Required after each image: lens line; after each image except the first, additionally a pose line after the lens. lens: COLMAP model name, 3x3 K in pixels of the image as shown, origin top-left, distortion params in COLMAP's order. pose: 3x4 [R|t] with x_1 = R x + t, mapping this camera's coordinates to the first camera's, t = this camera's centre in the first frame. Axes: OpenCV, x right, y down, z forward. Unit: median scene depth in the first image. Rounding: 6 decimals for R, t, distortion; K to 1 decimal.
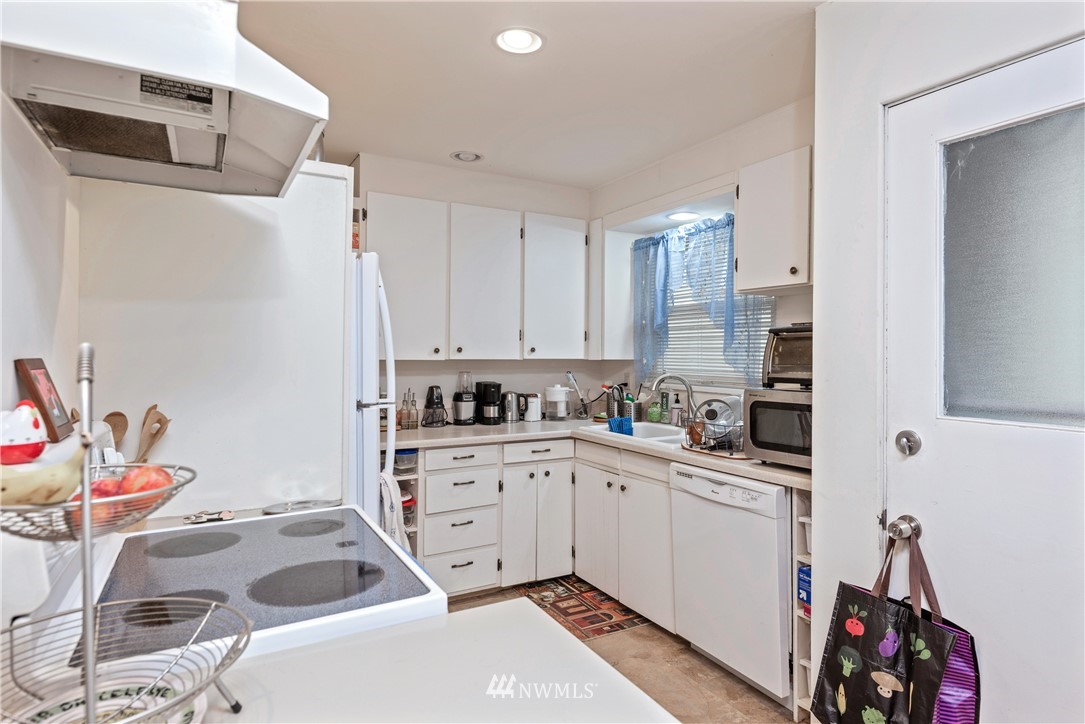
lens RADIAL K [[613.2, 0, 546.3], [0, 613.2, 347.1], [0, 0, 1]] dist [0.002464, -0.000866]
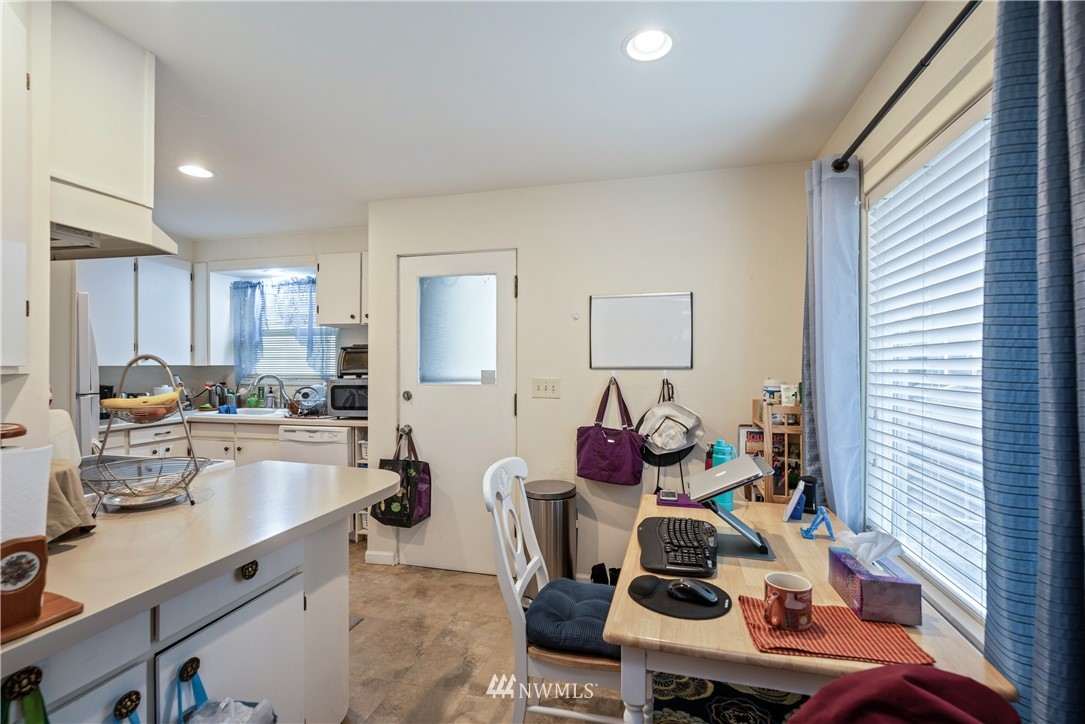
lens RADIAL K [[496.6, 0, 542.5], [0, 496.6, 362.0], [0, 0, 1]] dist [0.001425, 0.000192]
pose [[0.690200, -0.004364, 0.723606, -0.244794], [-0.002305, 0.999963, 0.008229, 0.001693], [-0.723615, -0.007348, 0.690165, -0.393001]]
